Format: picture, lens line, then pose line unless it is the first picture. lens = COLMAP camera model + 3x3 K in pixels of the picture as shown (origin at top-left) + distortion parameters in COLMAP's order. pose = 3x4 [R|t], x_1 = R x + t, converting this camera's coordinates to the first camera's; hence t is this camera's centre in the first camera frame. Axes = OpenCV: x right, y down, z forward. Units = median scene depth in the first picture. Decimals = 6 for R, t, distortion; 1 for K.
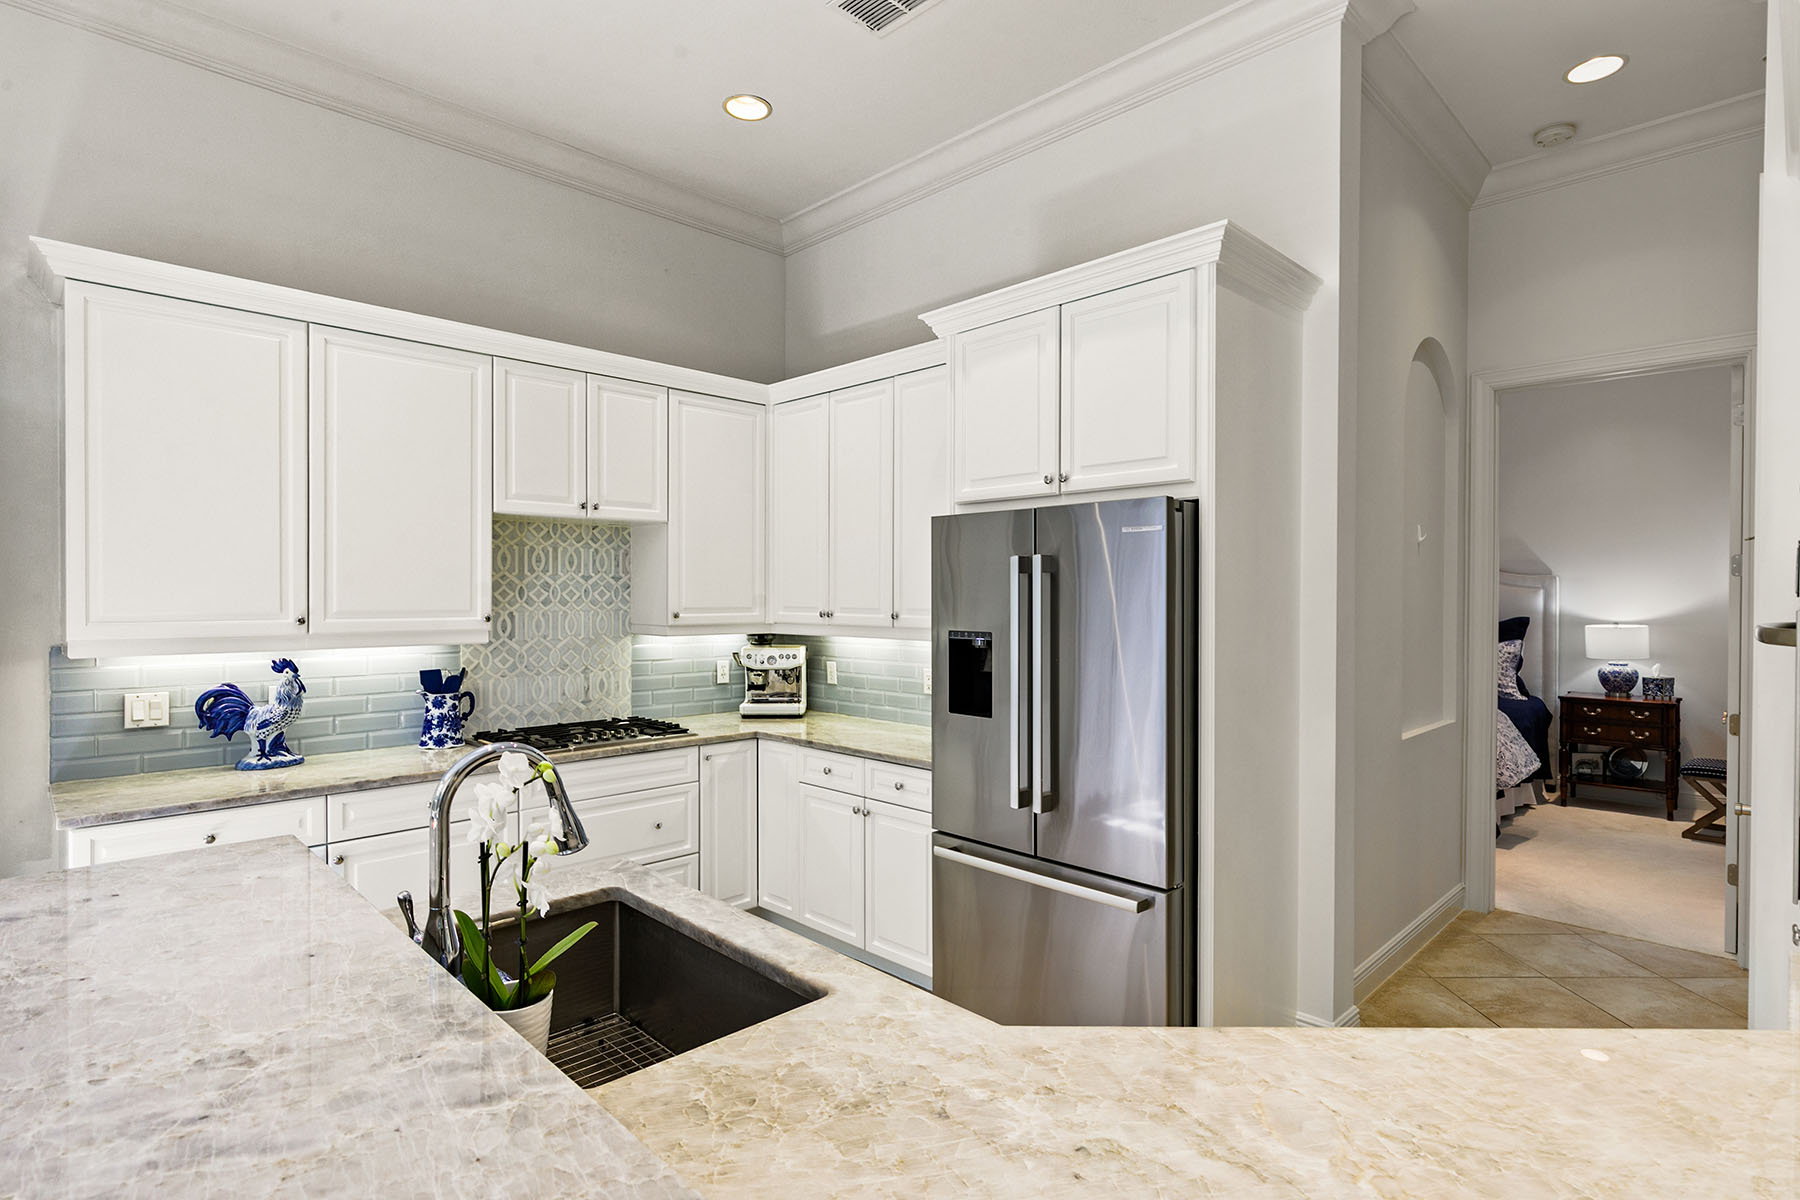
lens RADIAL K [[909.0, 0, 905.6], [0, 909.0, 600.7], [0, 0, 1]] dist [-0.001767, -0.000349]
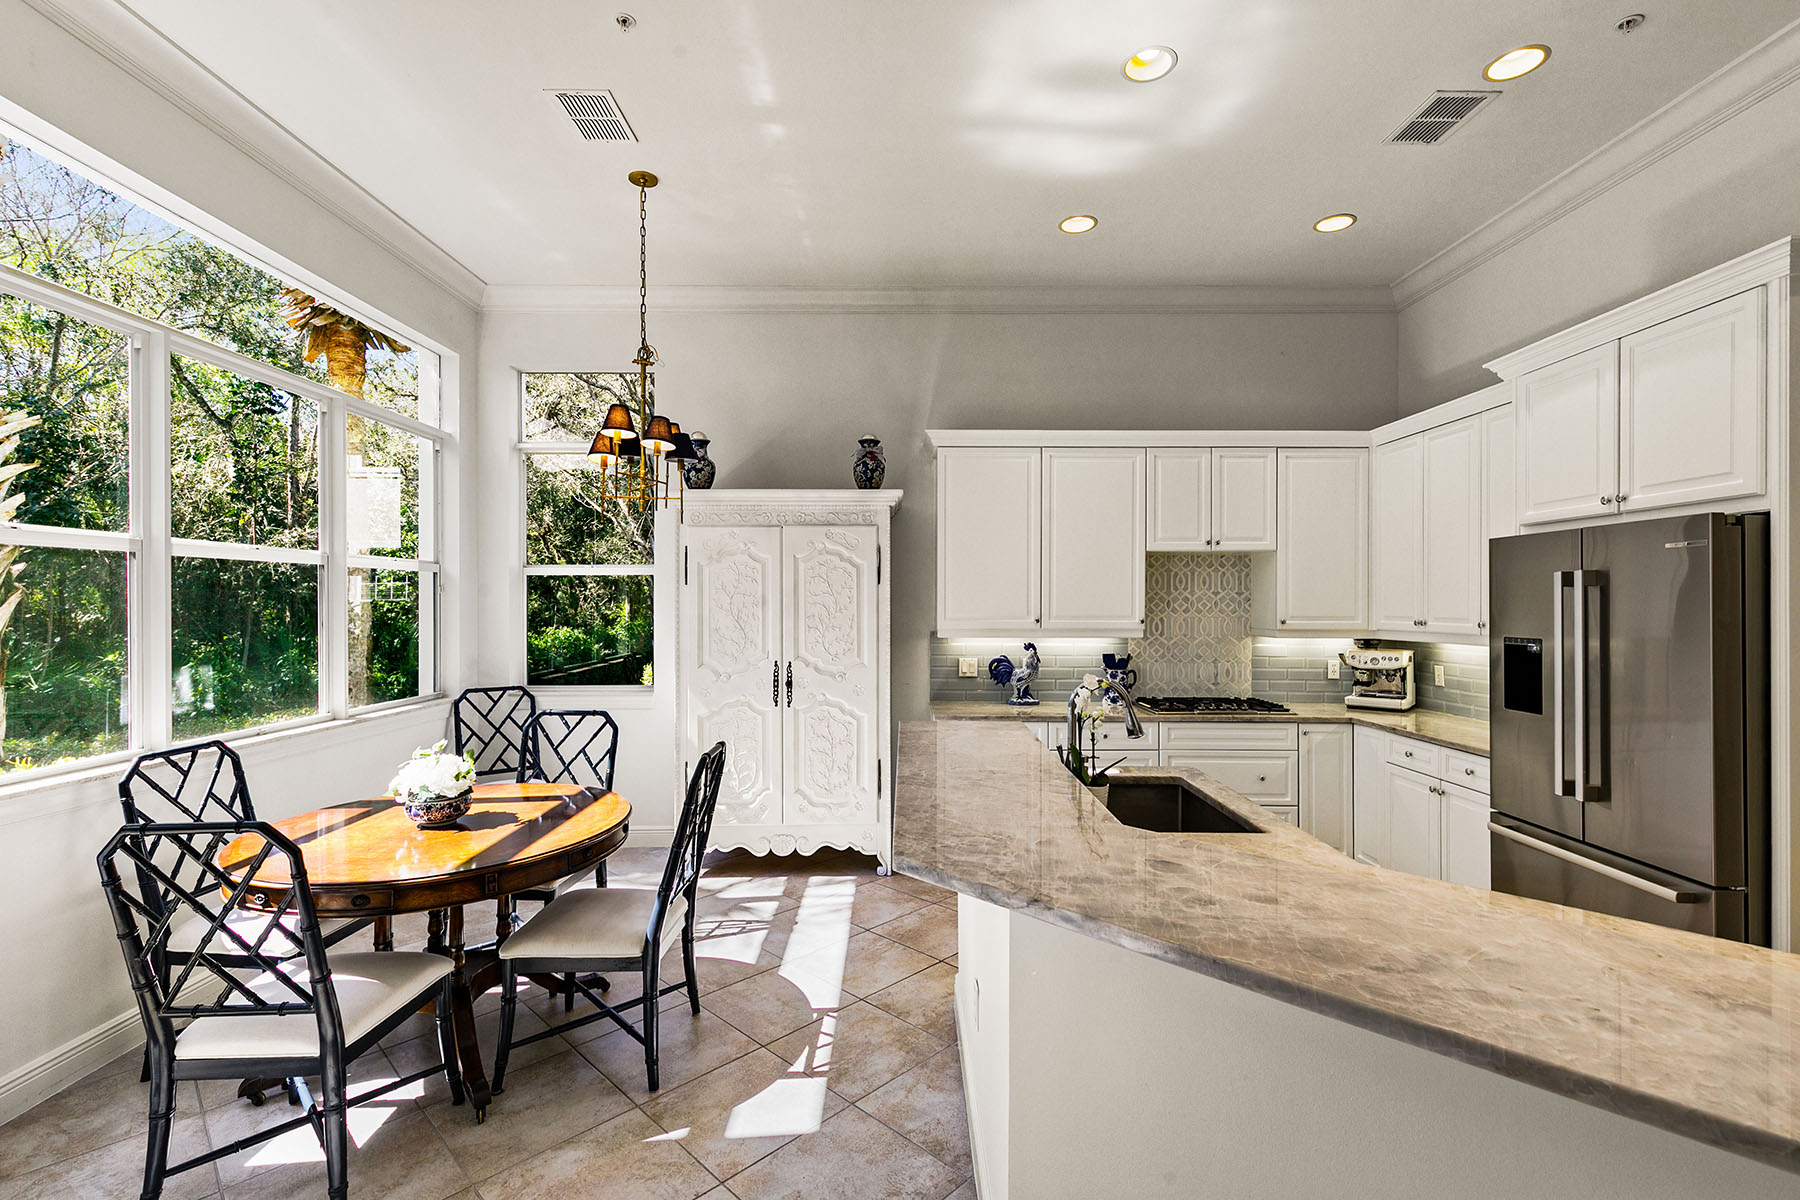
lens RADIAL K [[807.5, 0, 899.9], [0, 807.5, 604.8], [0, 0, 1]] dist [0.009506, 0.000337]
pose [[0.708883, 0.000486, -0.705326, 0.196493], [-0.006607, 0.999960, -0.005950, 0.002585], [0.705295, 0.008878, 0.708858, -0.231148]]
